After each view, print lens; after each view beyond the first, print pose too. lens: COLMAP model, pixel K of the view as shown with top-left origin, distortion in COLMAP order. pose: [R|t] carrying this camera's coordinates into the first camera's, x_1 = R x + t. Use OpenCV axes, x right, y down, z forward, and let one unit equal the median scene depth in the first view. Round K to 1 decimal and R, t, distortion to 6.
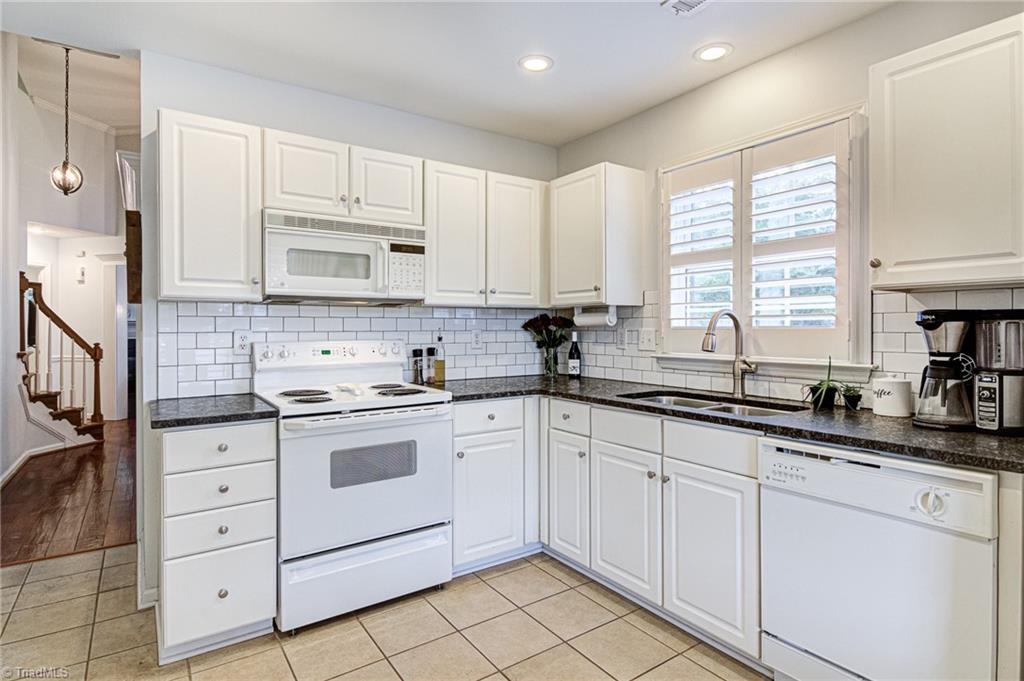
lens RADIAL K [[536.3, 0, 512.8], [0, 536.3, 331.5], [0, 0, 1]] dist [-0.004945, -0.003776]
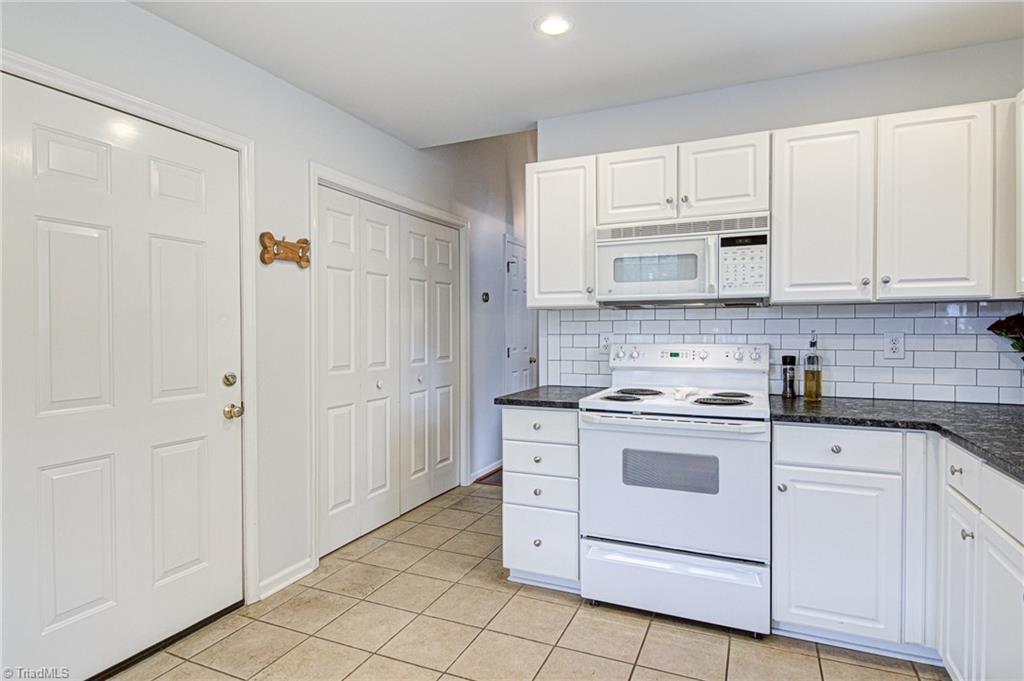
lens RADIAL K [[536.3, 0, 514.9], [0, 536.3, 337.8], [0, 0, 1]] dist [-0.004945, -0.003776]
pose [[0.520626, 0.013977, -0.853671, 0.352790], [-0.003833, 0.999894, 0.014033, -0.006025], [0.853776, -0.004034, 0.520624, 0.215482]]
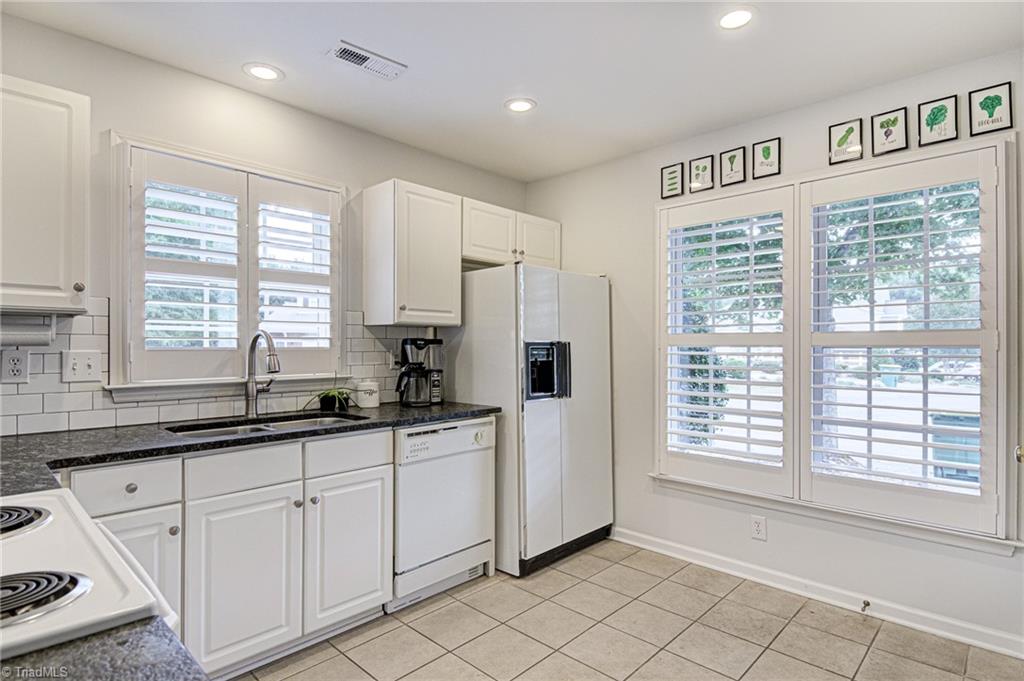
lens RADIAL K [[536.3, 0, 509.6], [0, 536.3, 341.1], [0, 0, 1]] dist [-0.004945, -0.003776]
pose [[-0.208293, 0.007547, 0.978037, -1.062251], [0.004341, 0.999968, -0.006792, -0.019681], [-0.978057, 0.002831, -0.208319, 1.167918]]
